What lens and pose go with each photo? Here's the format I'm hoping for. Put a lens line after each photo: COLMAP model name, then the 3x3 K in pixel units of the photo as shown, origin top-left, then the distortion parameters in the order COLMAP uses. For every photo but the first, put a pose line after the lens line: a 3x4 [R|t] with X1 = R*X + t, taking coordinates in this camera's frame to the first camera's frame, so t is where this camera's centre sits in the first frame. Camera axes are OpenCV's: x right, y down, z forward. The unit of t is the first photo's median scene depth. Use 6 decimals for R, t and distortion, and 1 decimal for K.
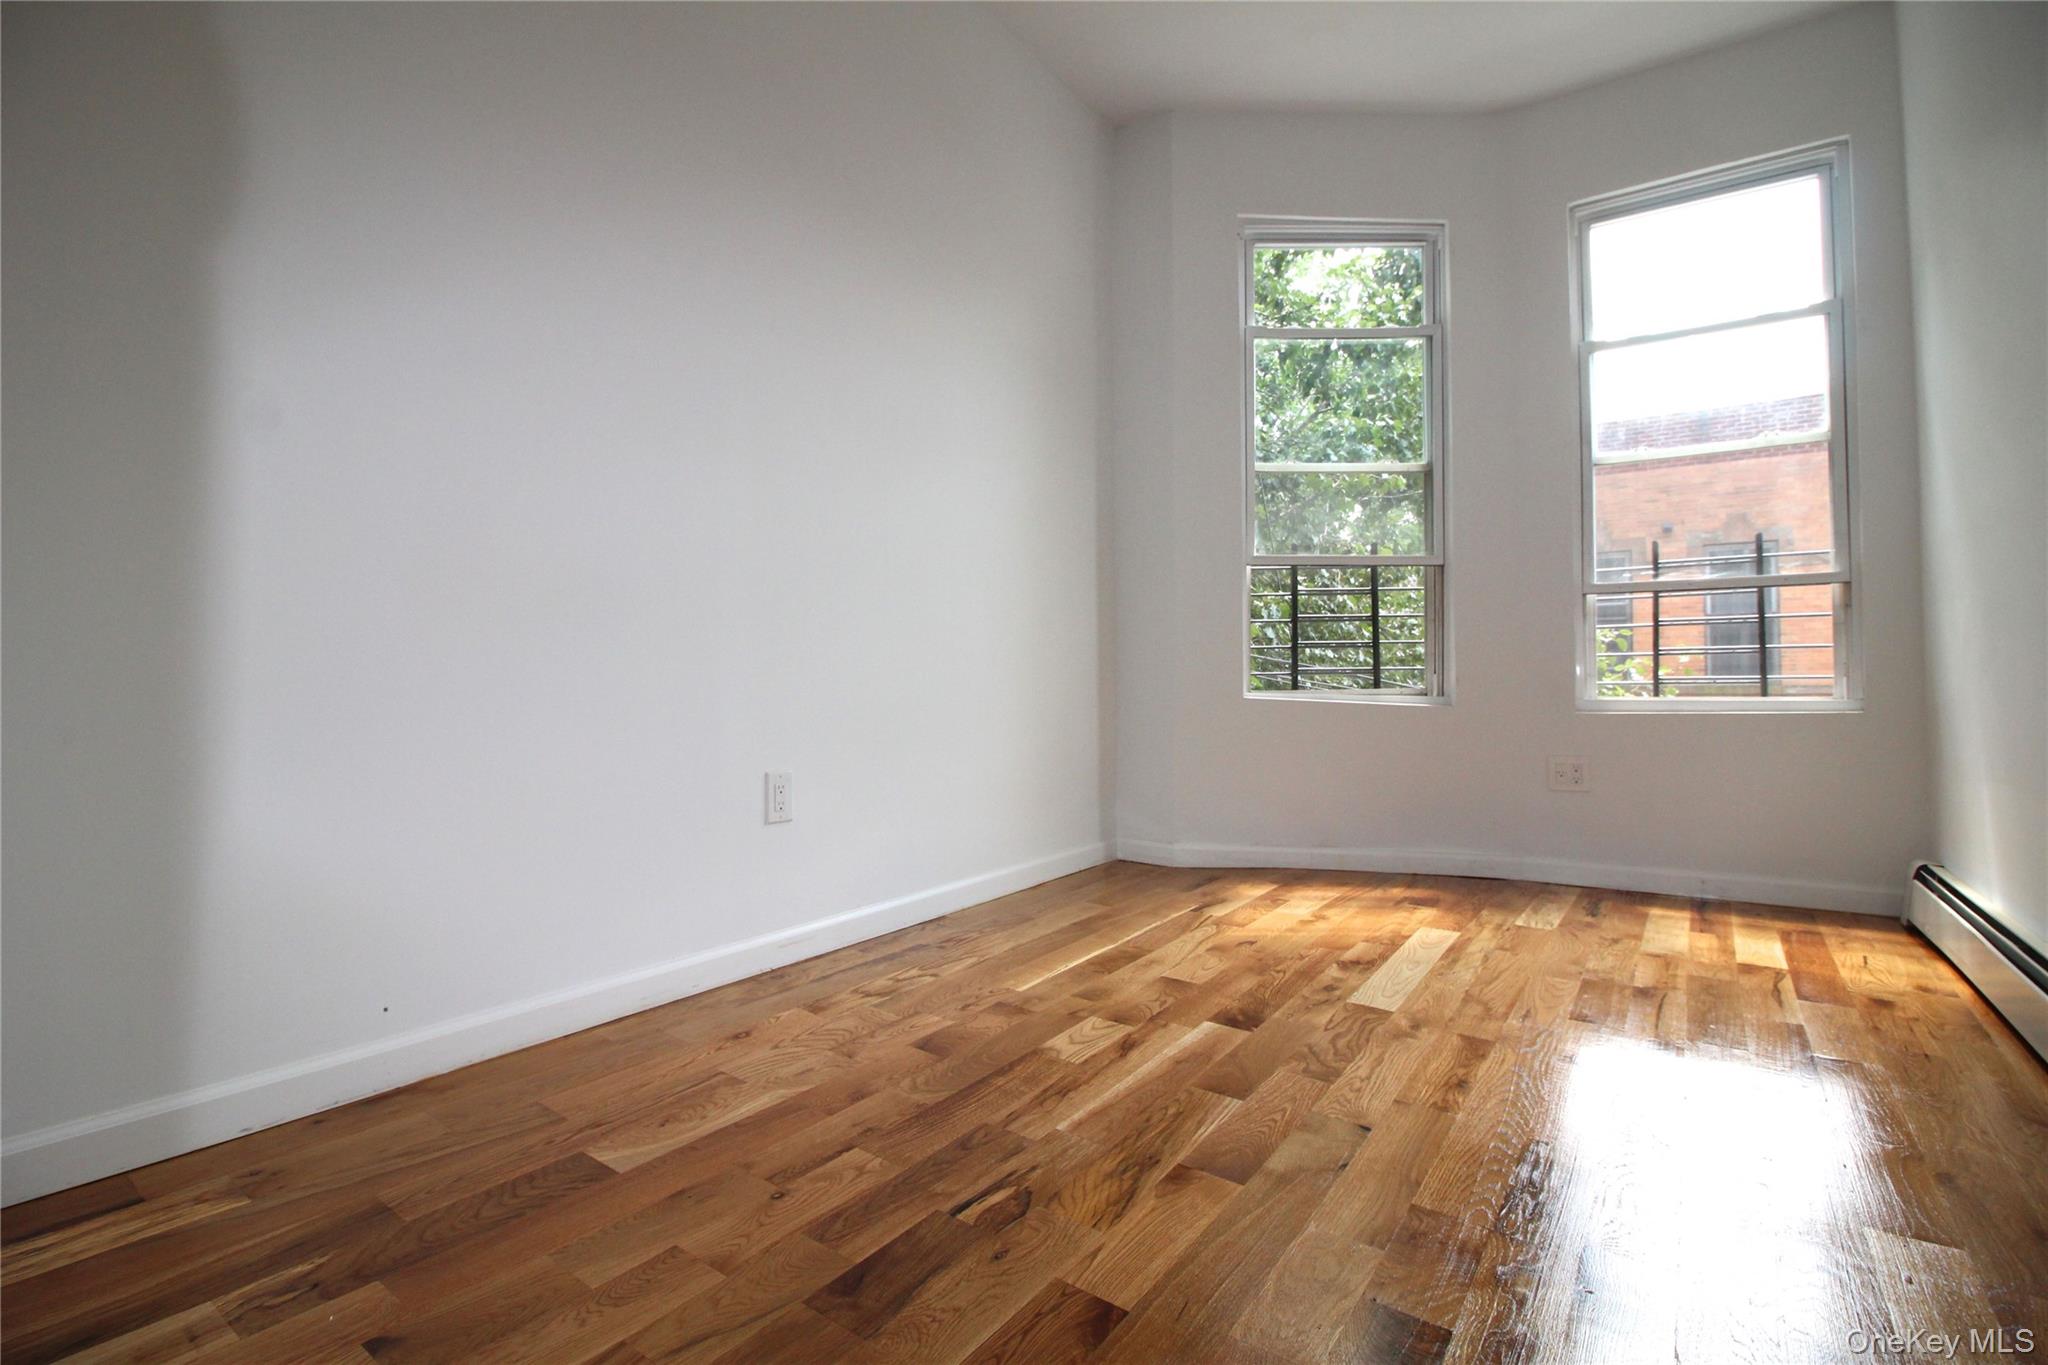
lens RADIAL K [[946.8, 0, 1016.4], [0, 946.8, 659.4], [0, 0, 1]] dist [0.001798, -0.015184]
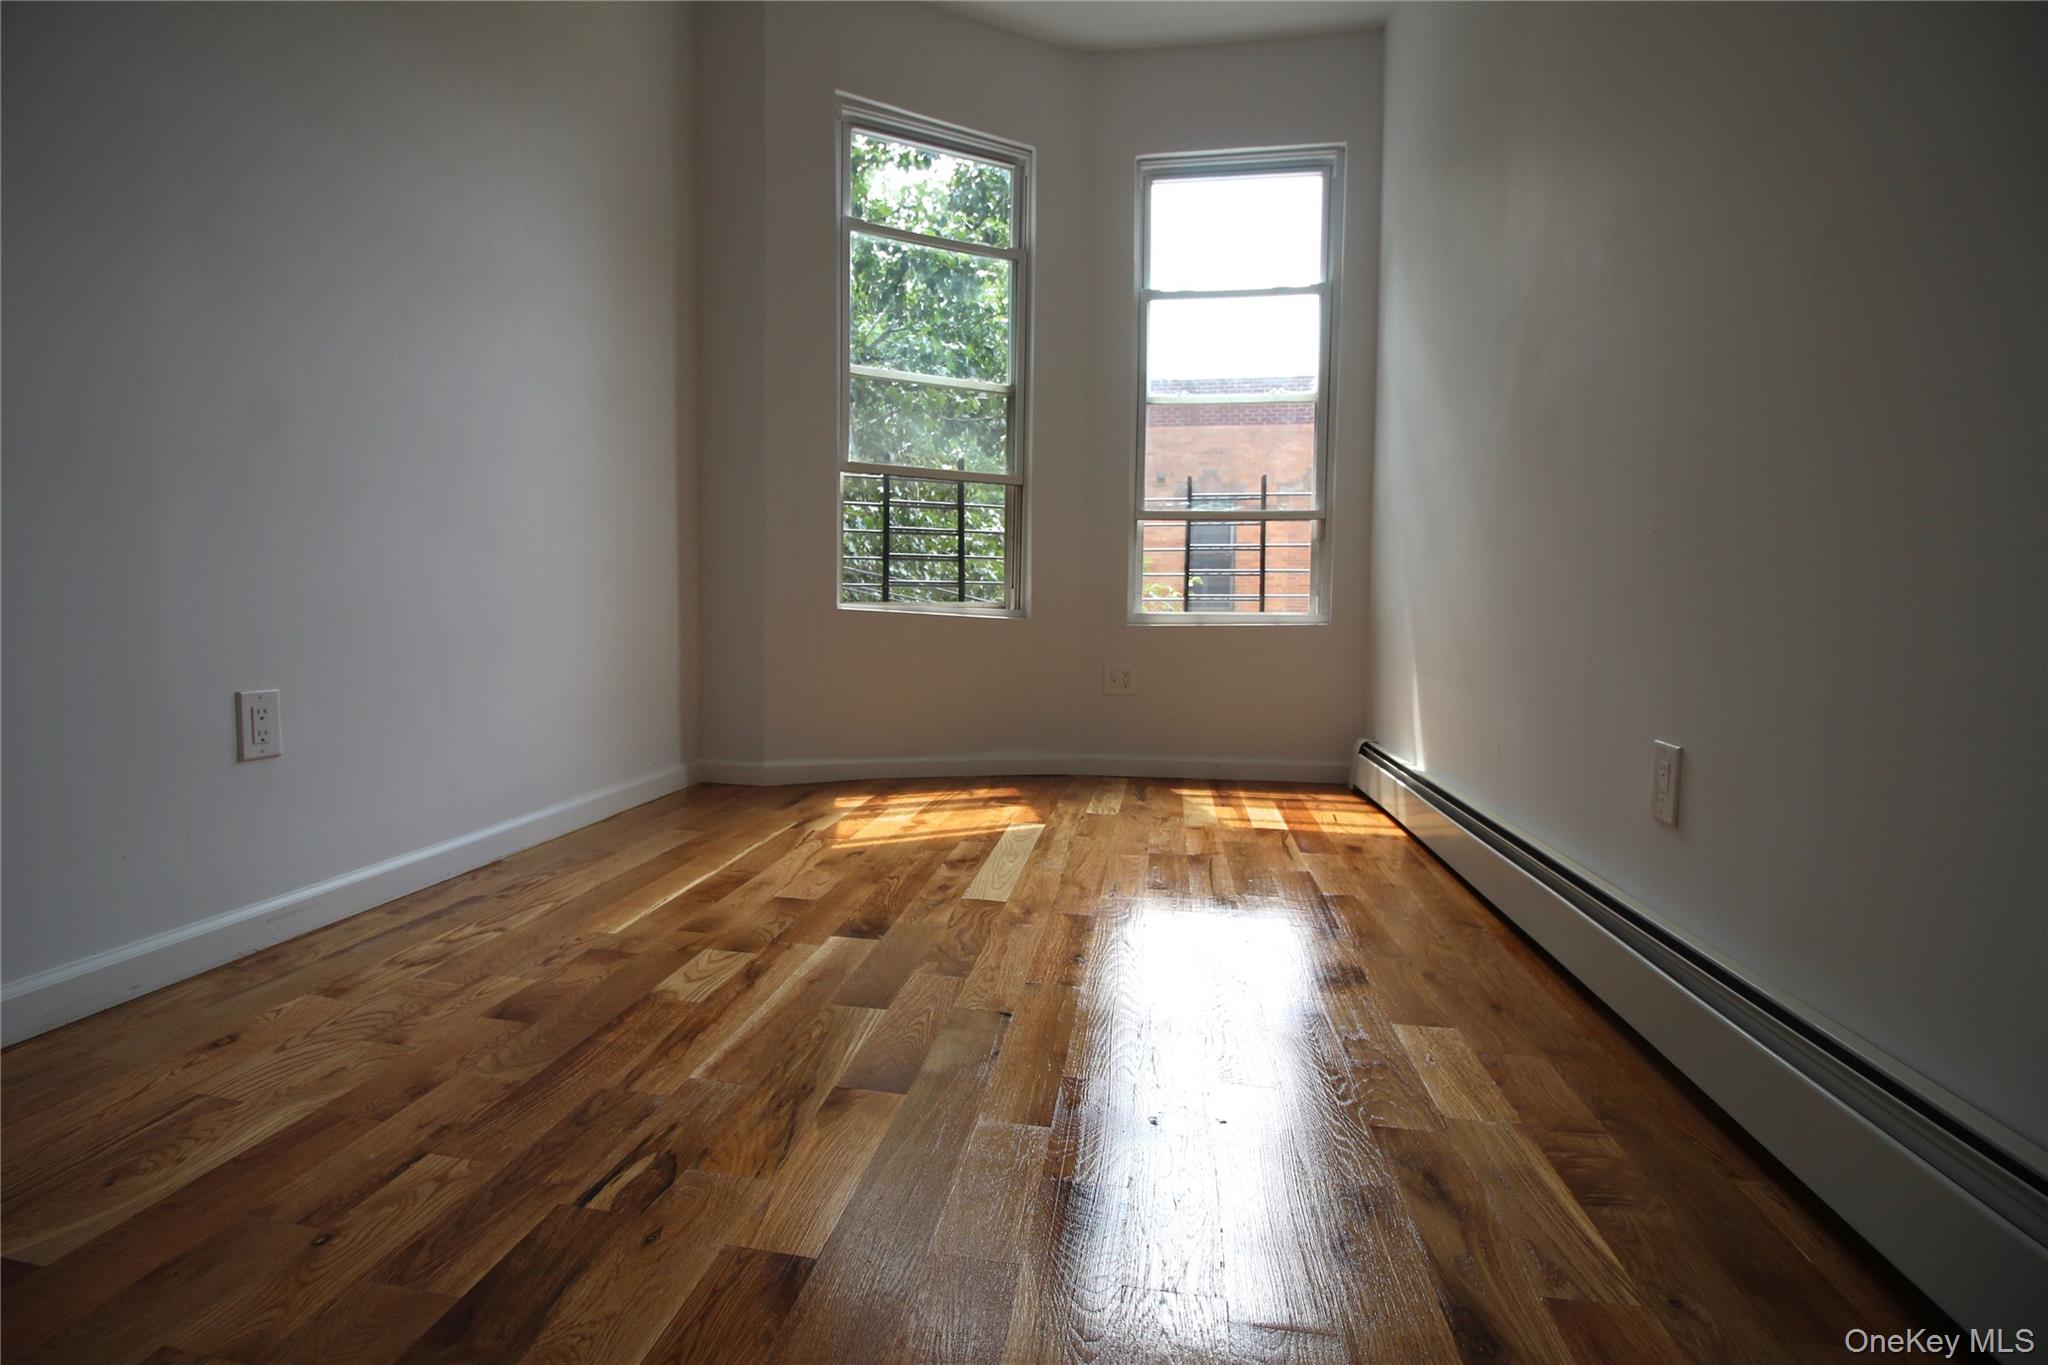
lens RADIAL K [[946.8, 0, 1016.4], [0, 946.8, 659.4], [0, 0, 1]] dist [0.001798, -0.015184]
pose [[0.892804, -0.012321, 0.450276, -0.056494], [-0.023499, 0.996991, 0.073876, 0.027664], [-0.449831, -0.076538, 0.889828, 0.083523]]
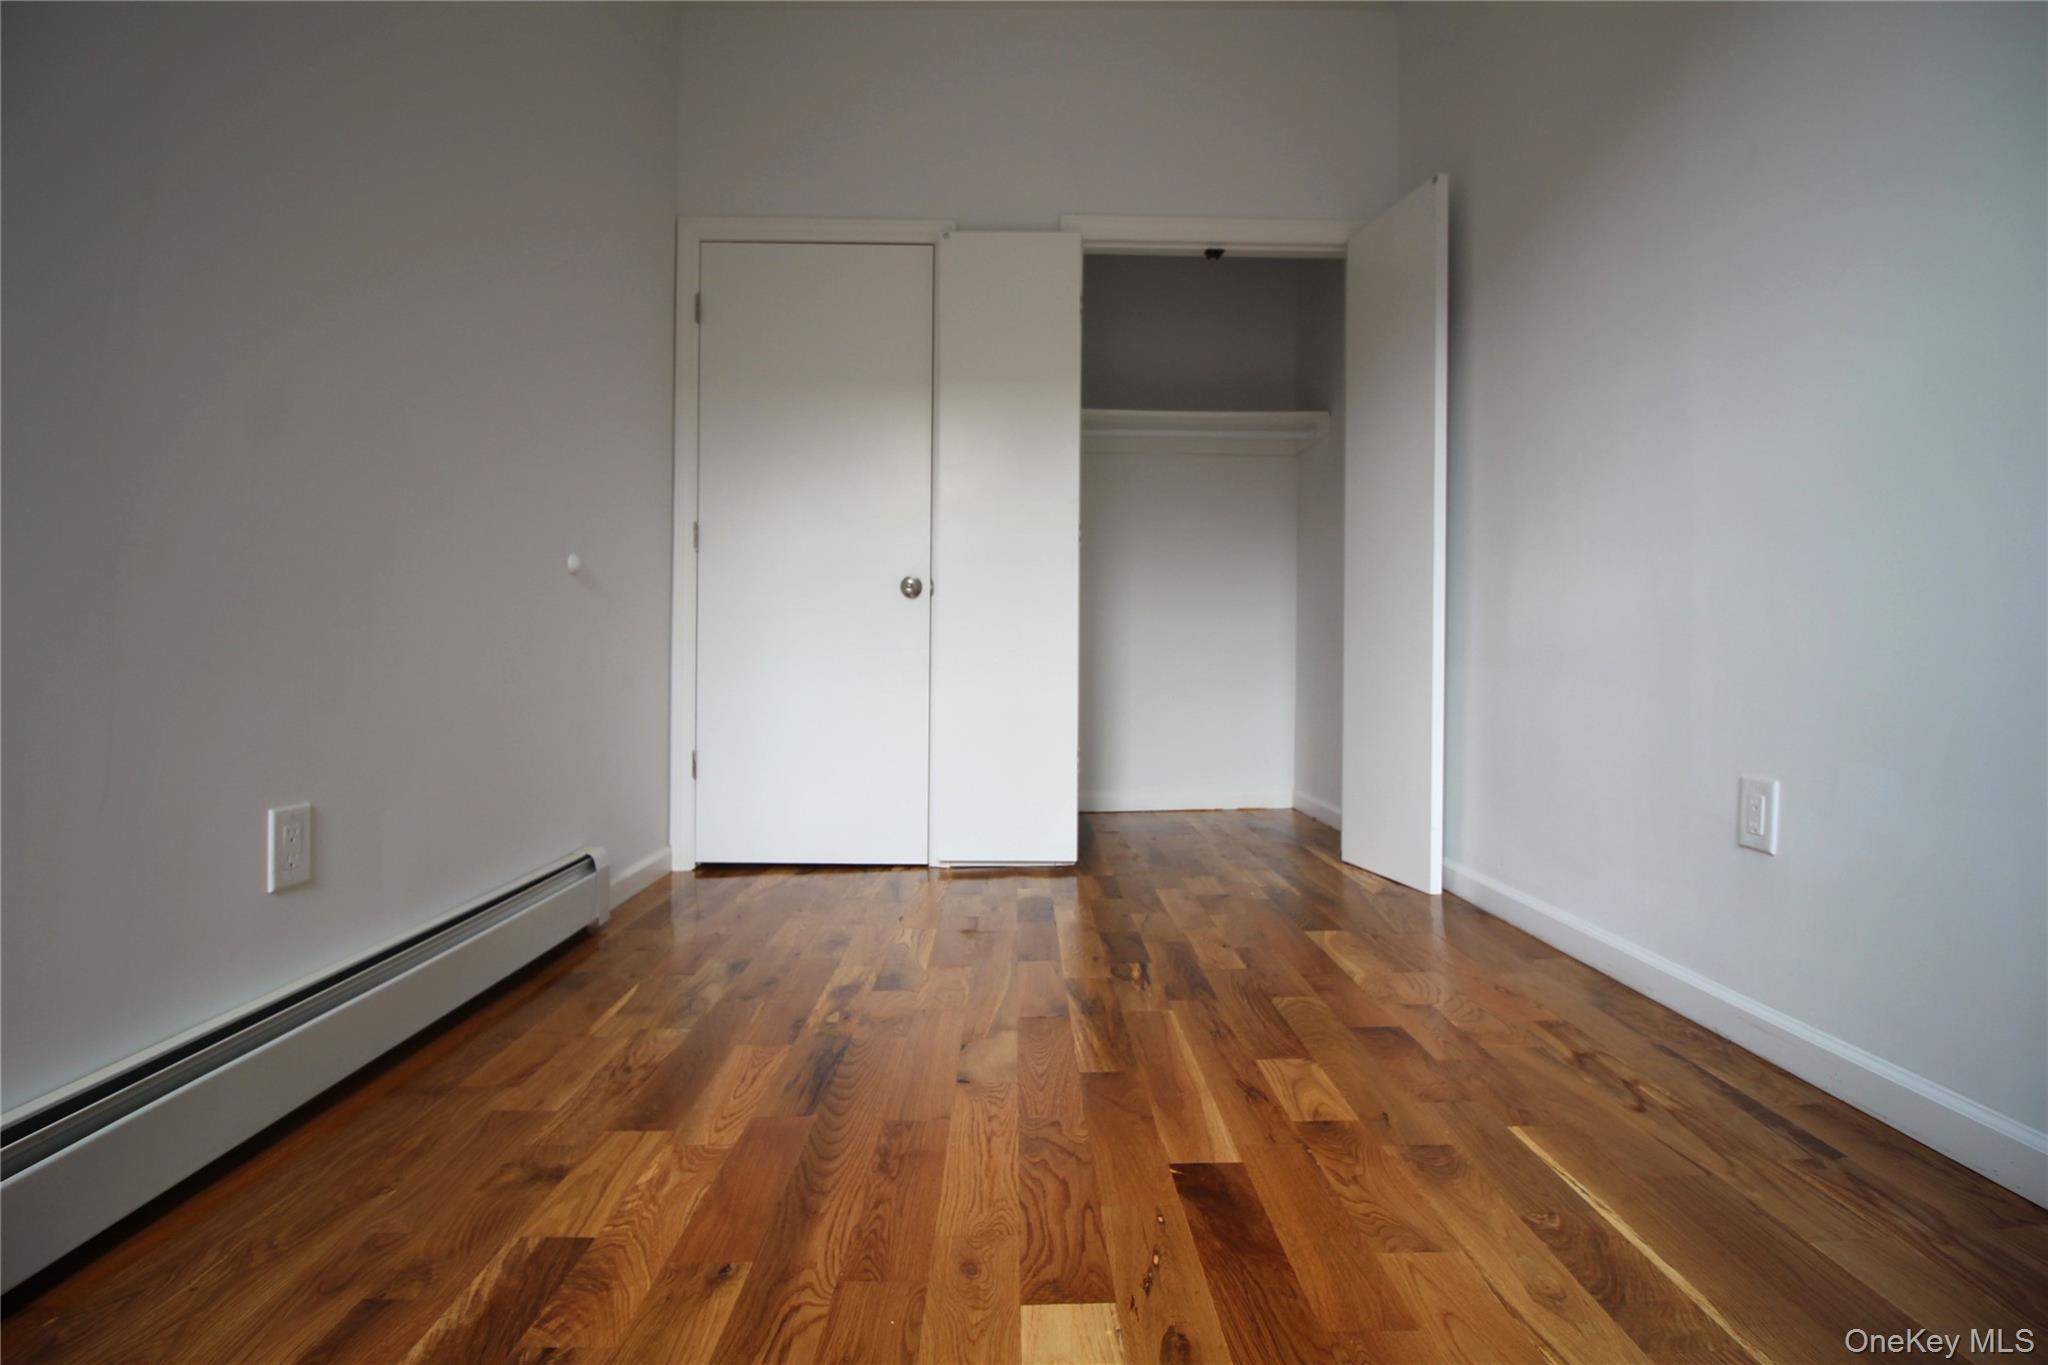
lens RADIAL K [[946.8, 0, 1016.4], [0, 946.8, 659.4], [0, 0, 1]] dist [0.001798, -0.015184]
pose [[-0.811440, -0.001370, -0.584434, 0.678277], [0.007582, 0.999888, -0.012871, 0.036531], [0.584386, -0.014875, -0.811339, 1.376600]]
